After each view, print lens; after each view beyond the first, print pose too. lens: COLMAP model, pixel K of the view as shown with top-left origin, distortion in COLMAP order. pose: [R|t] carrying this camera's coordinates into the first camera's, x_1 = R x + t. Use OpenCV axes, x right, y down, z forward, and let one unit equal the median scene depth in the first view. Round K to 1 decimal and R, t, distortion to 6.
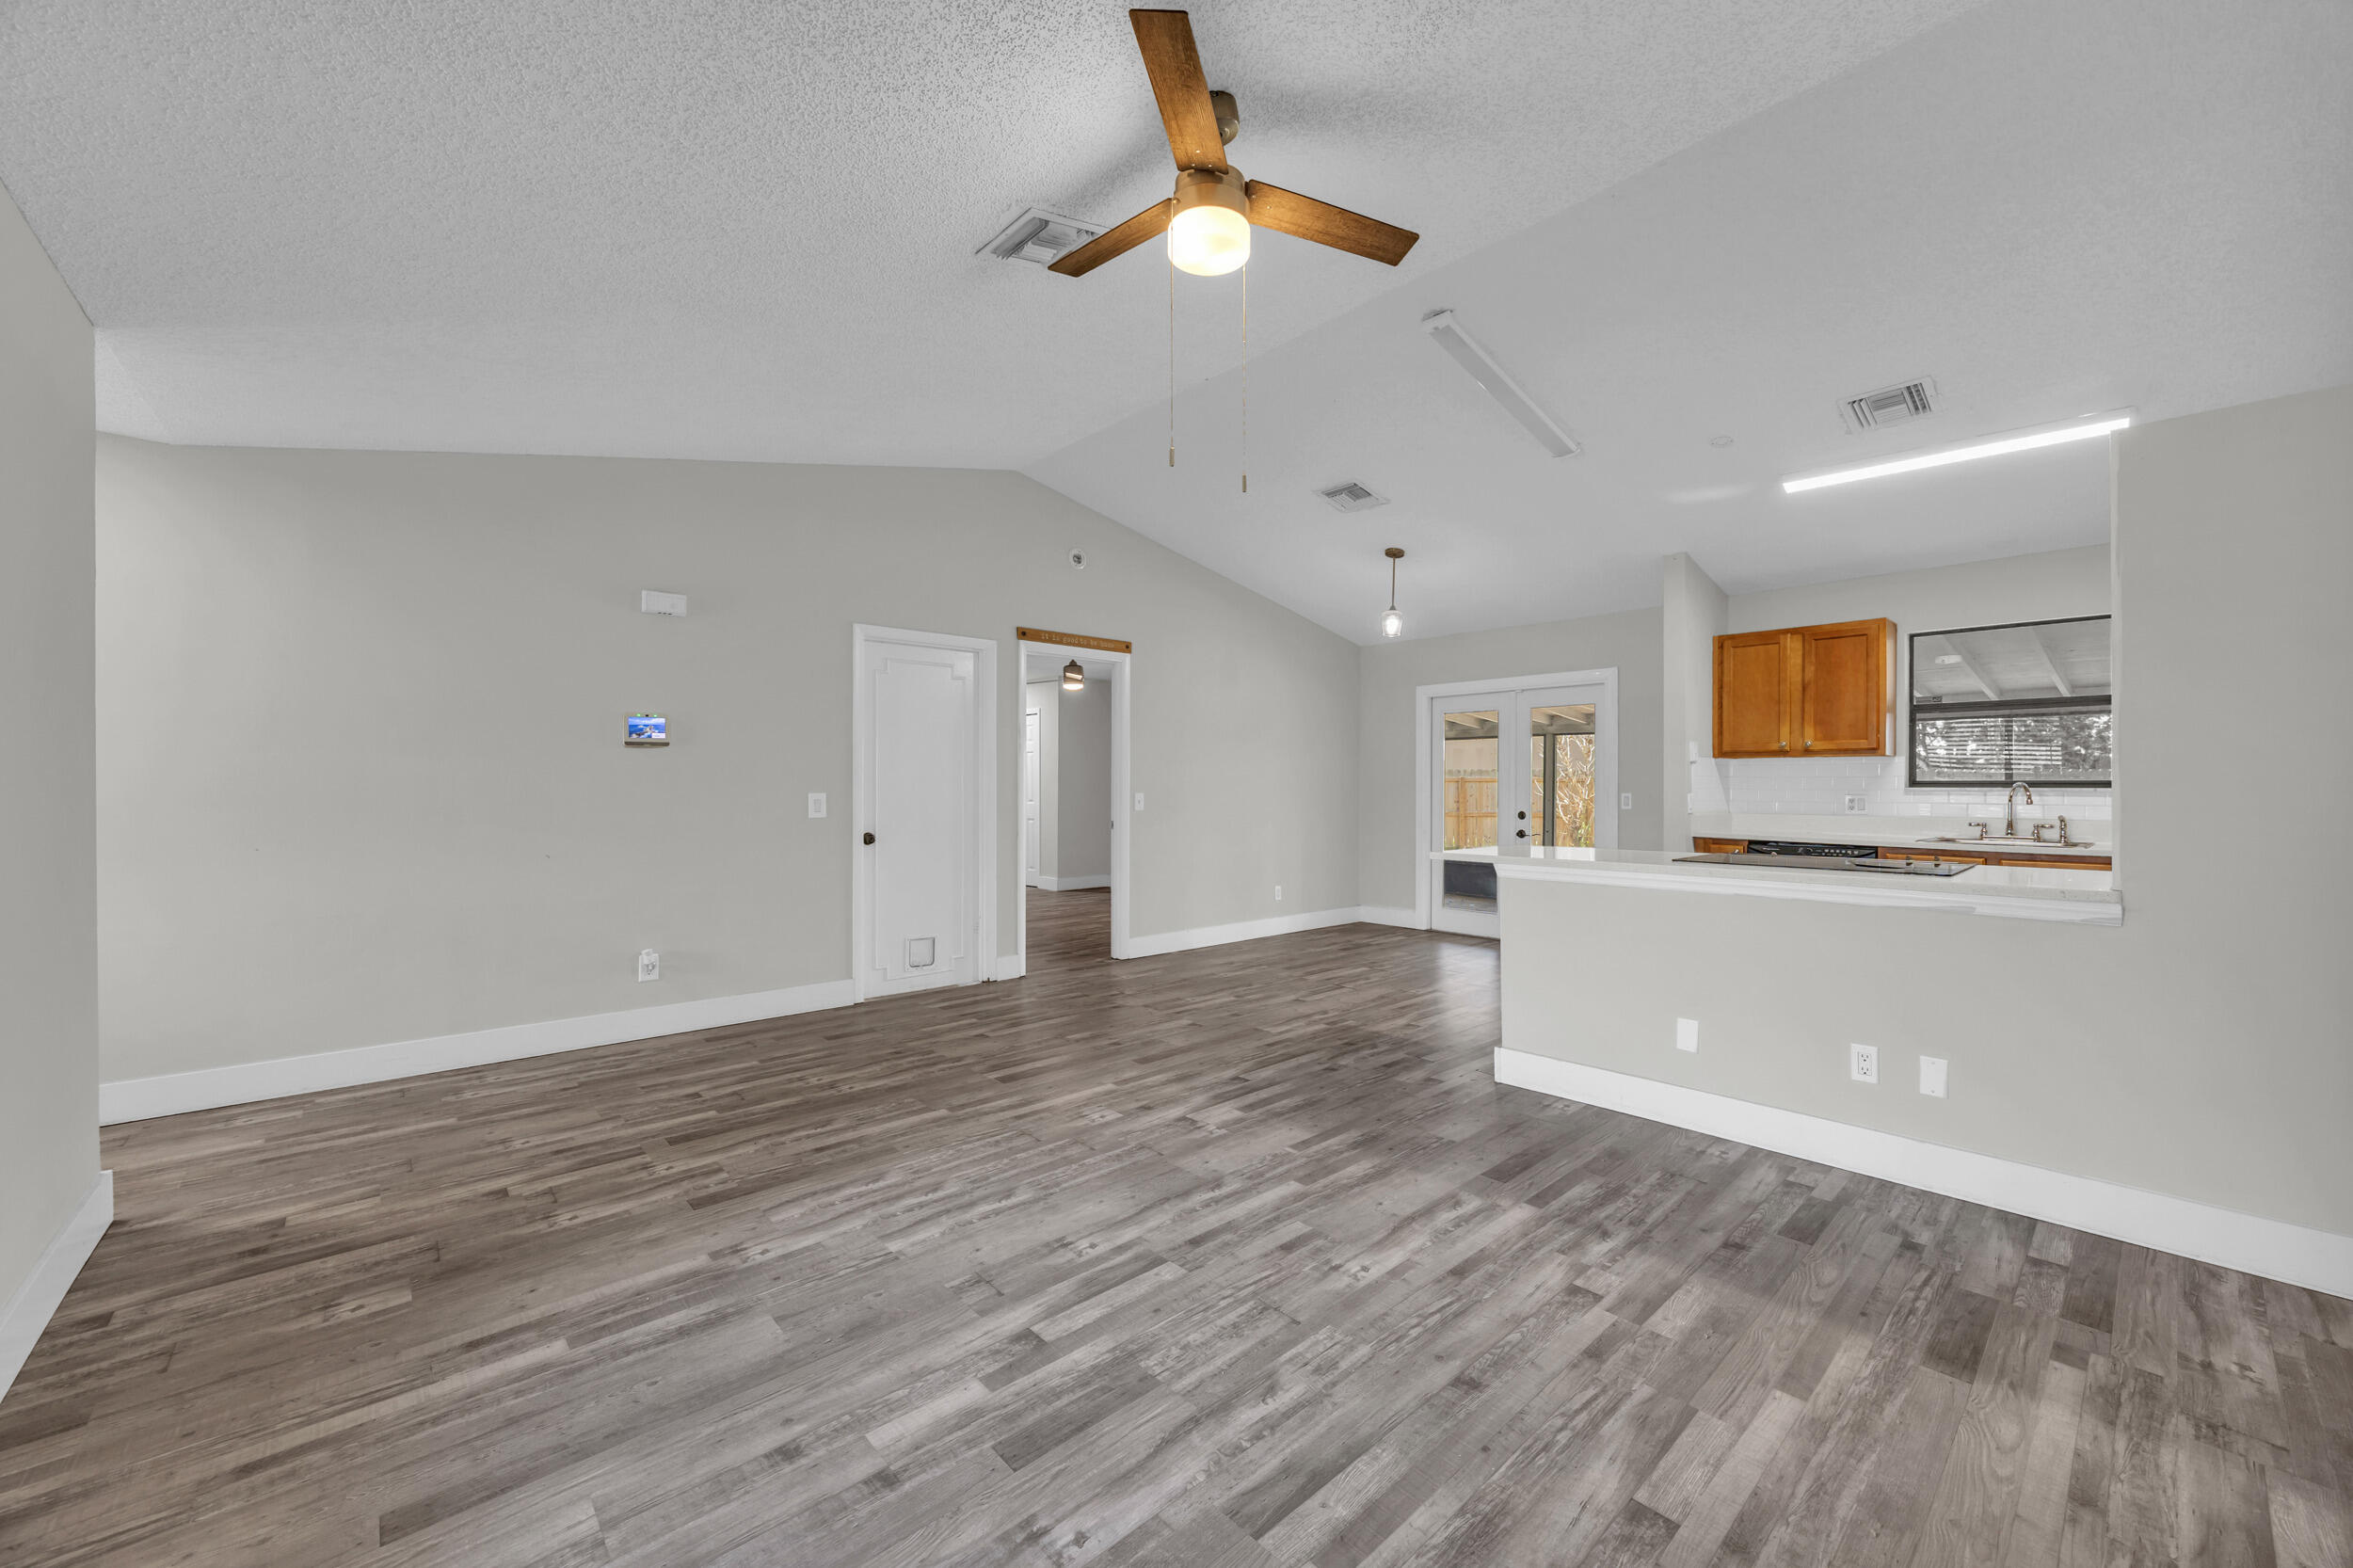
lens RADIAL K [[908.2, 0, 1176.5], [0, 908.2, 784.0], [0, 0, 1]] dist [0.000288, 0.000415]
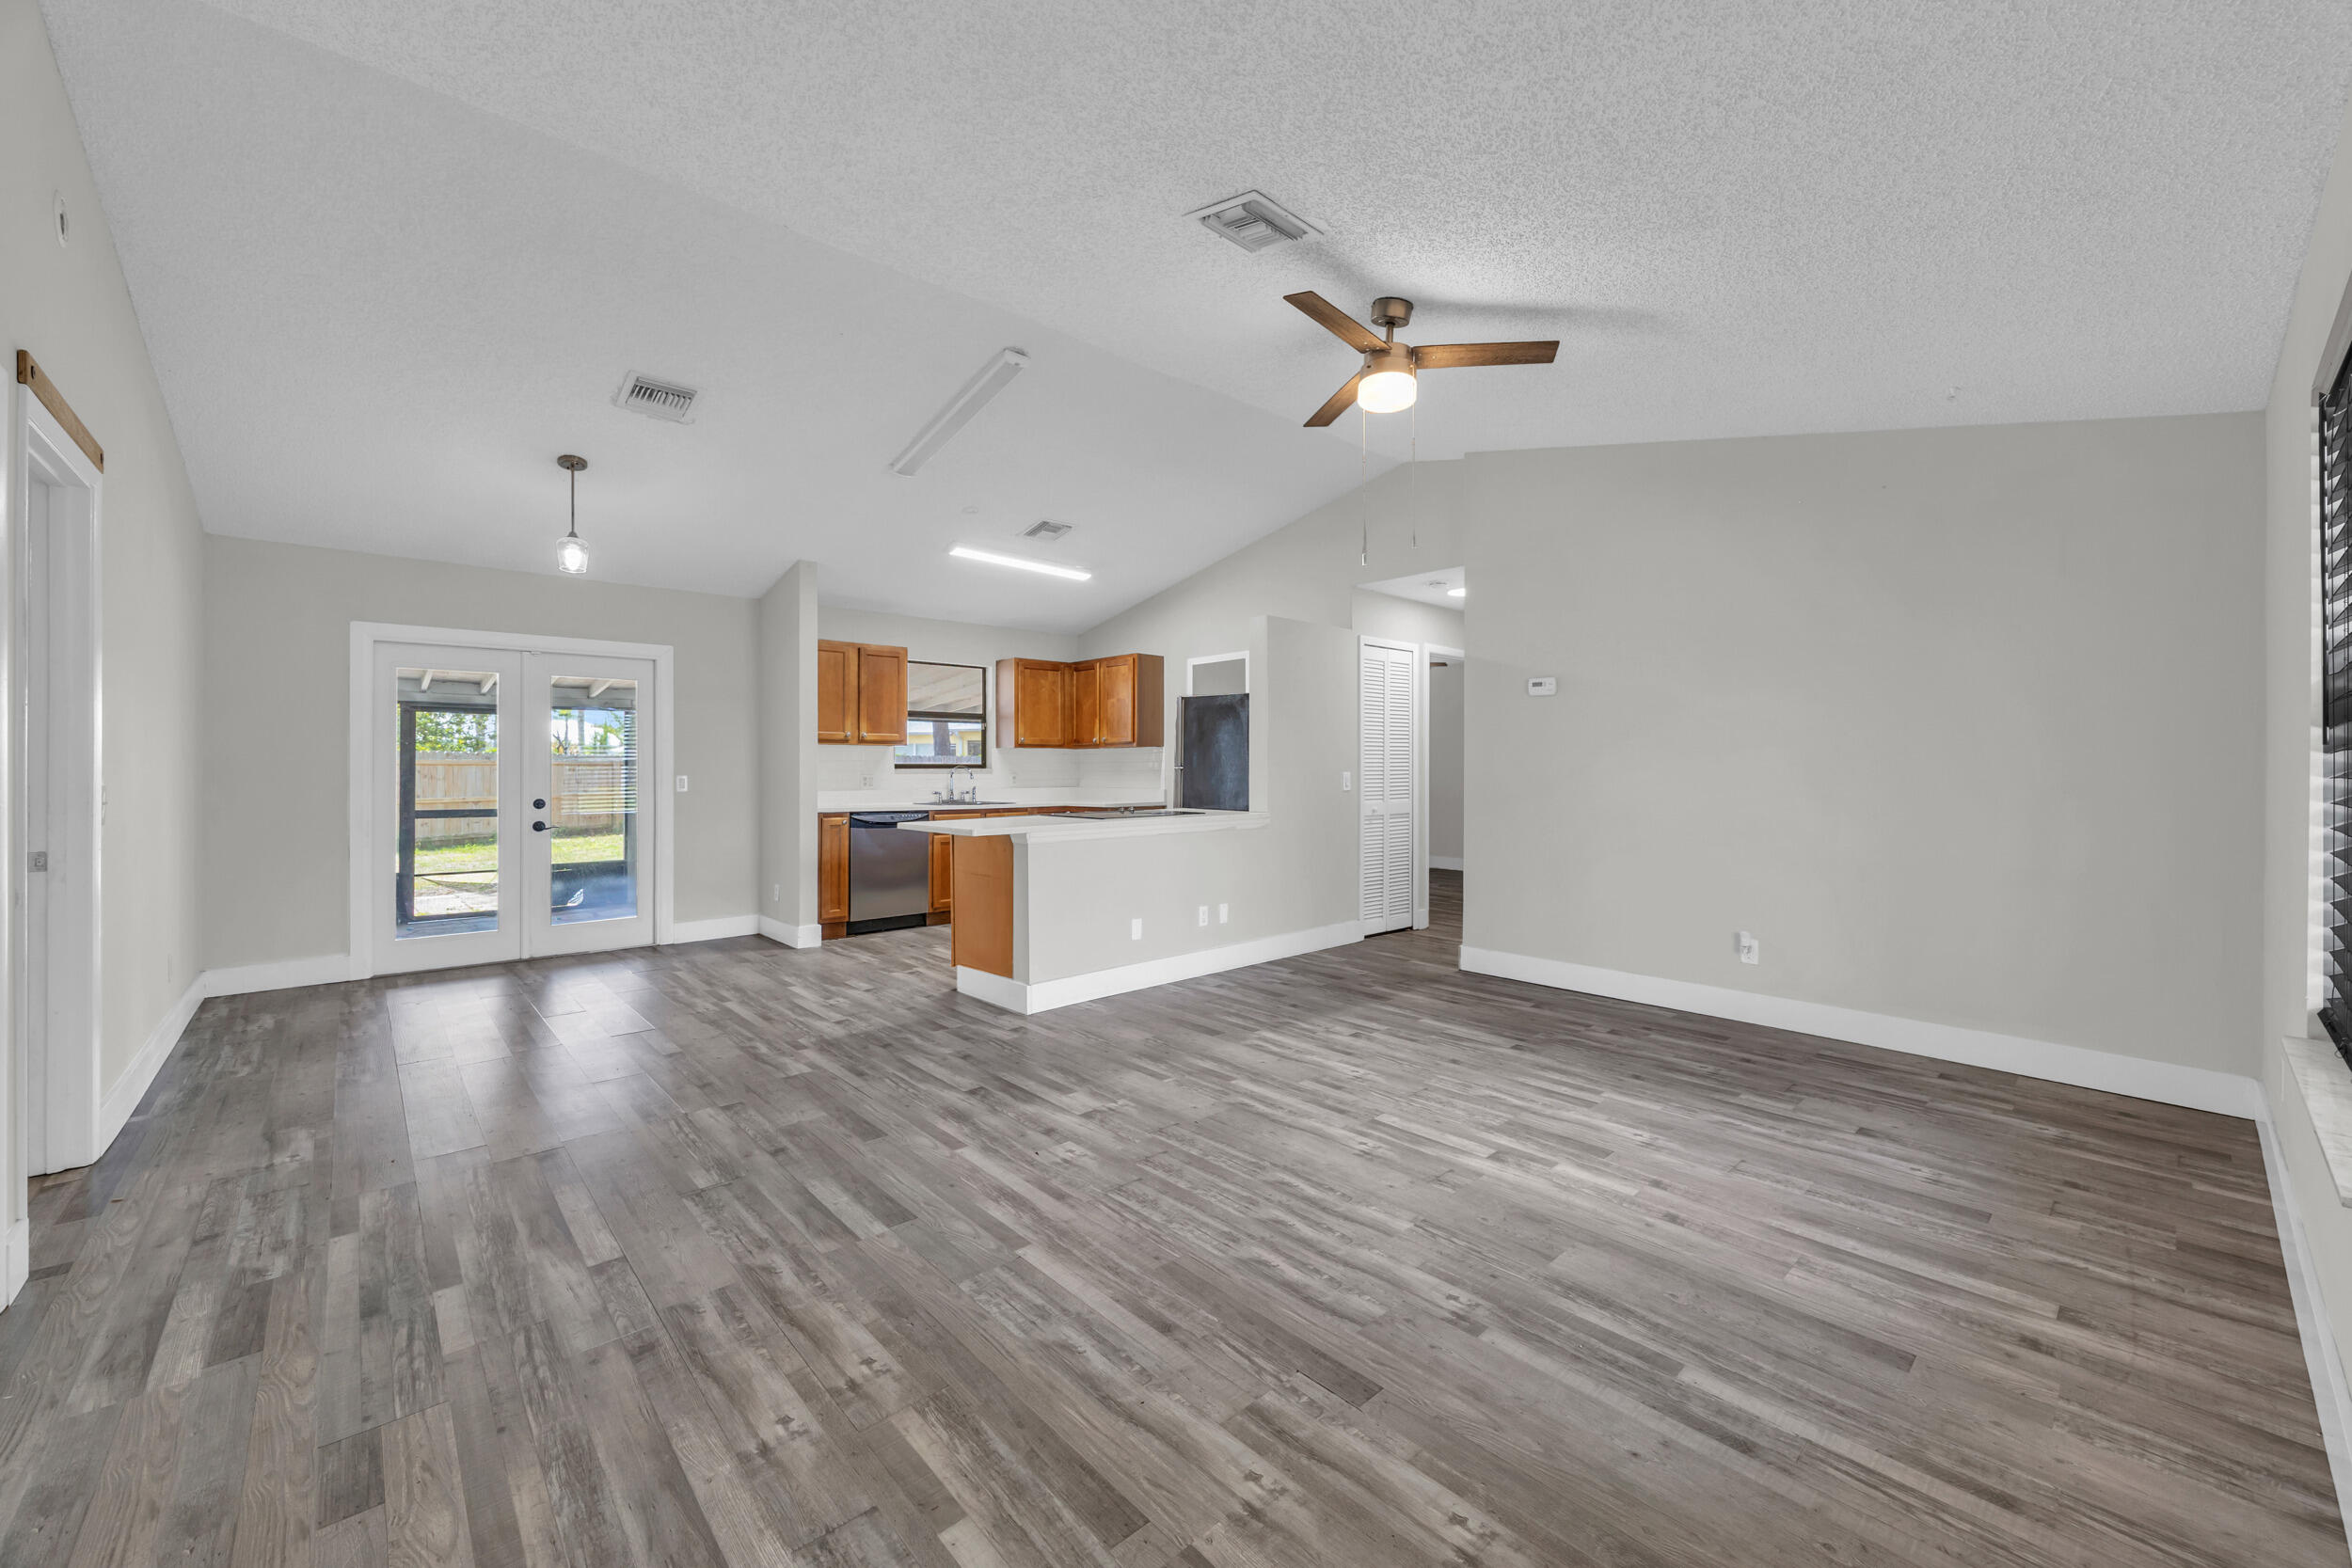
lens RADIAL K [[907.8, 0, 1176.0], [0, 907.8, 784.0], [0, 0, 1]] dist [0.000288, 0.000415]
pose [[-0.004355, -0.020475, 0.999781, -1.154870], [-0.002225, 0.999788, 0.020466, -0.003296], [-0.999988, -0.002135, -0.004400, 1.108014]]
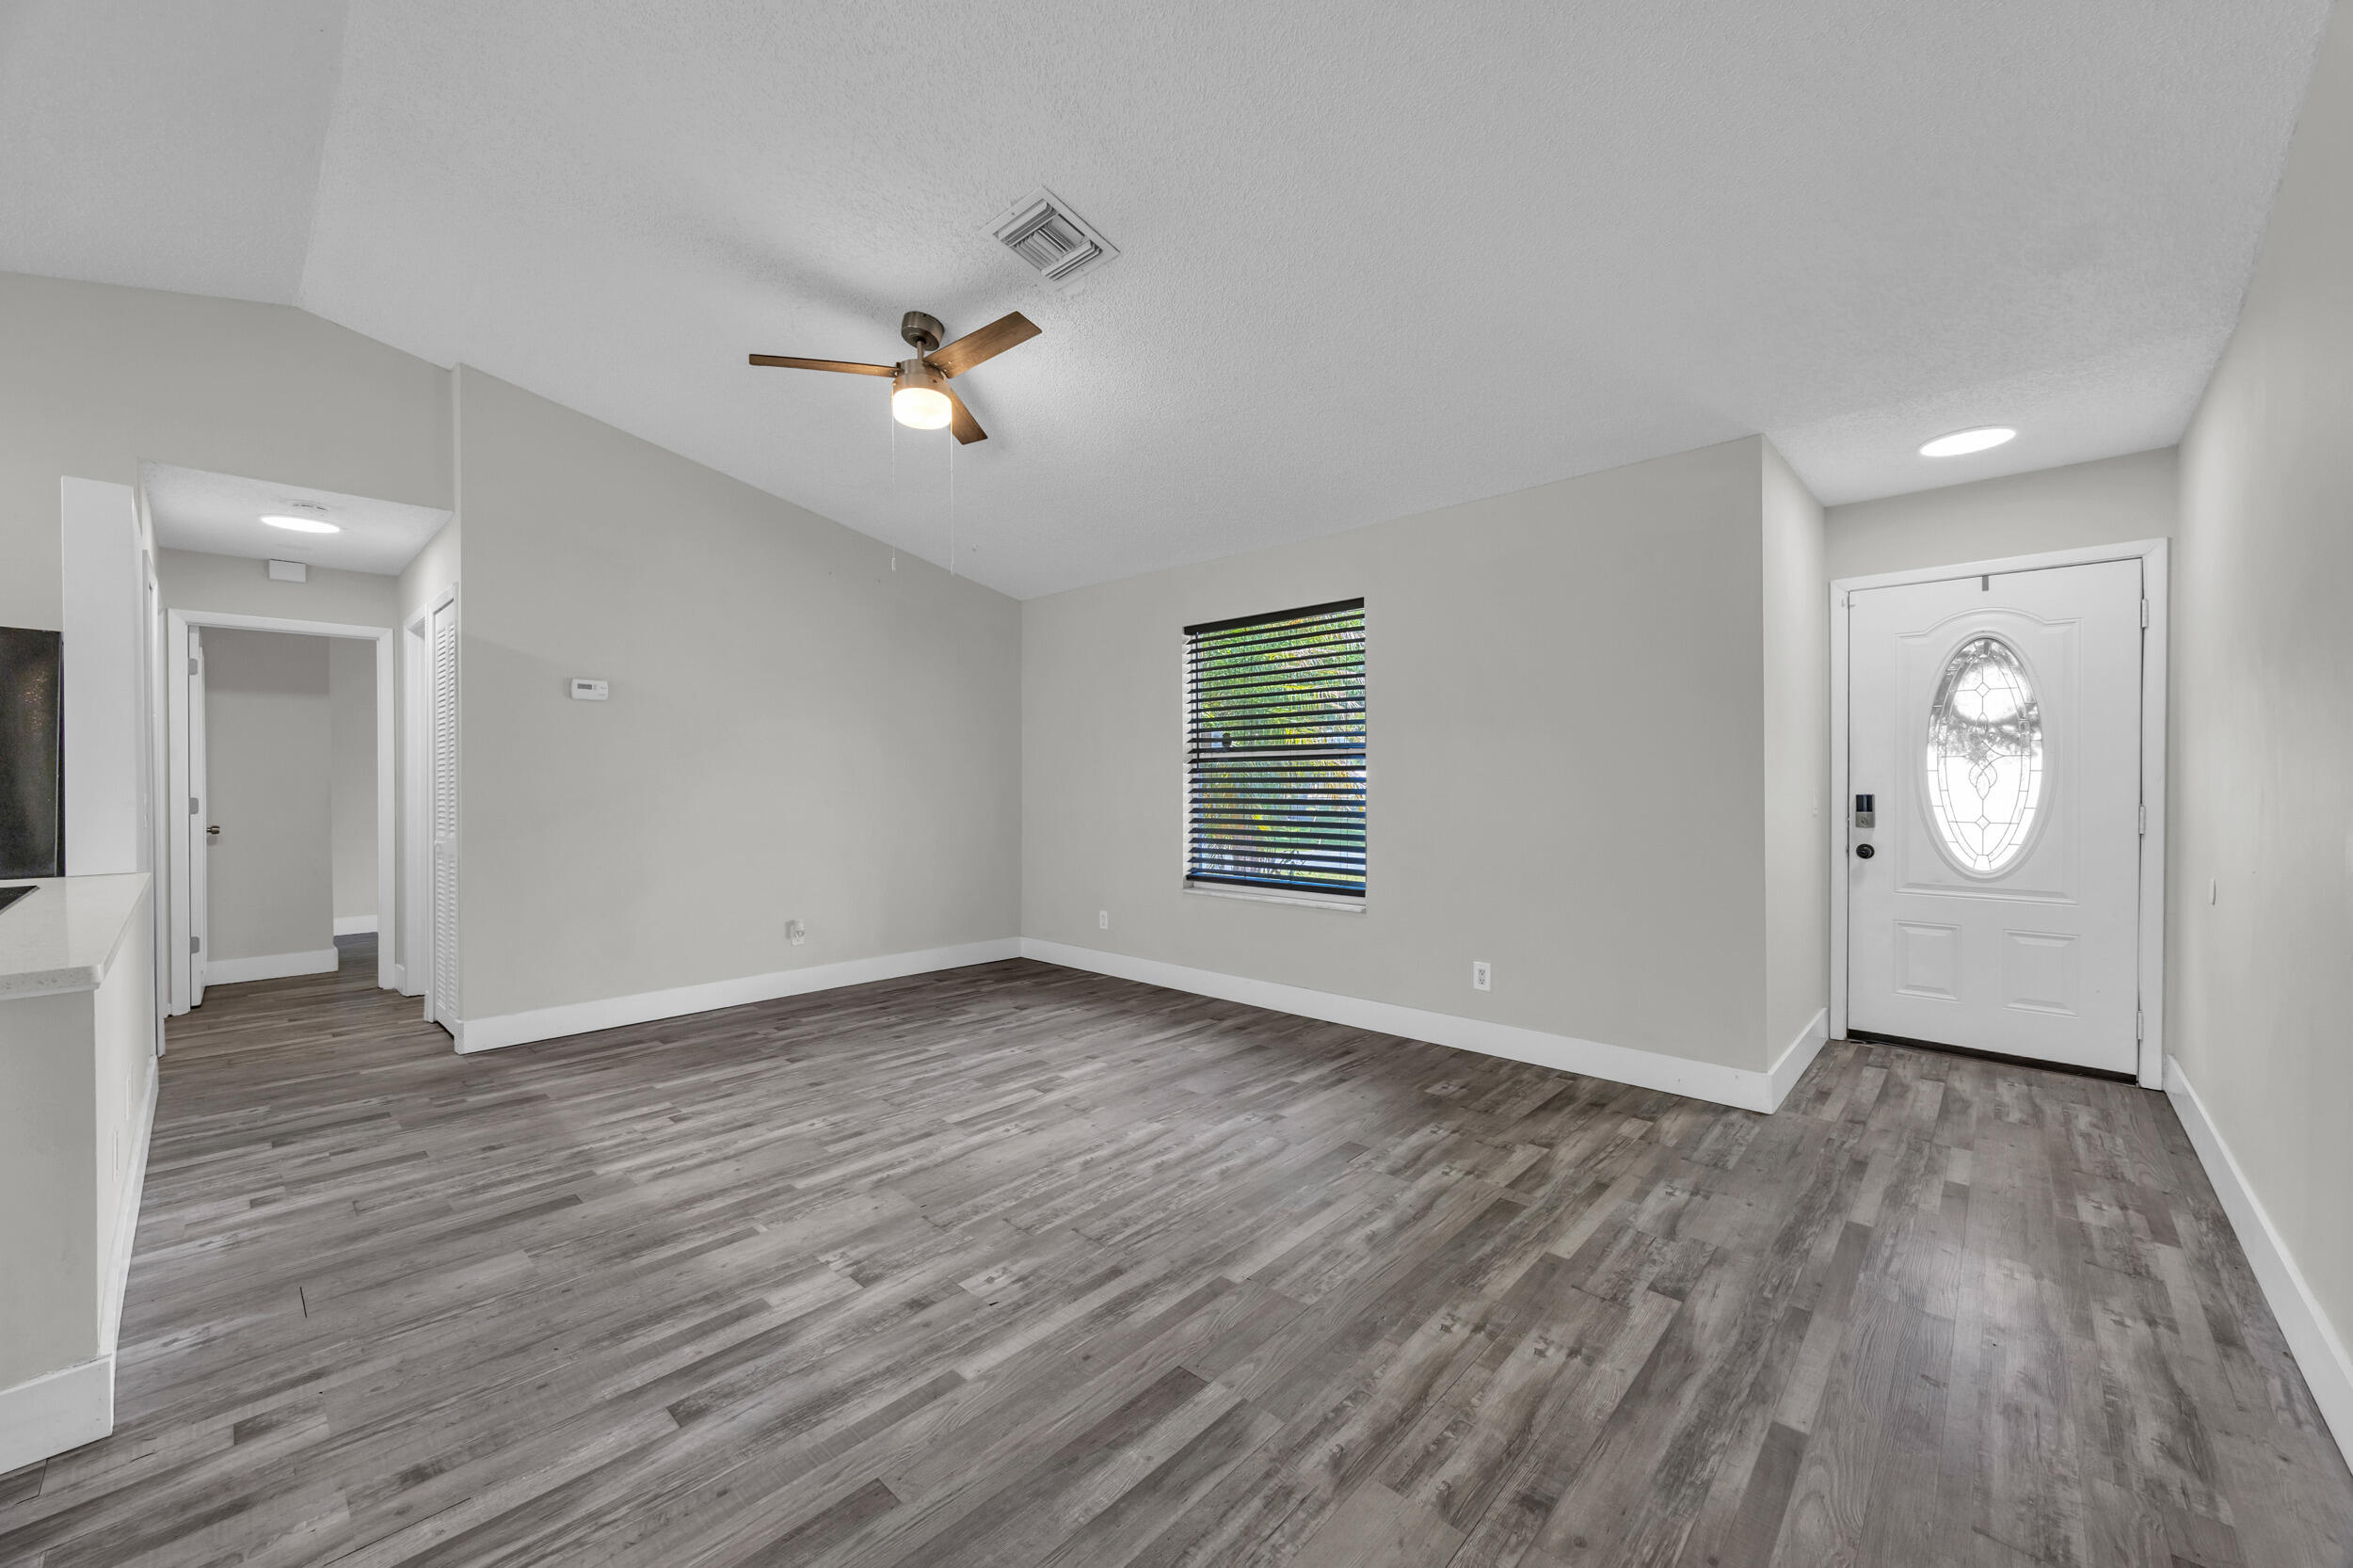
lens RADIAL K [[899.7, 0, 1176.5], [0, 899.7, 784.0], [0, 0, 1]] dist [-0.003195, -0.000197]
pose [[-0.996018, 0.002062, -0.089128, -0.195417], [0.001839, 0.999995, 0.002587, 0.001403], [0.089133, 0.002413, -0.996017, 2.043819]]
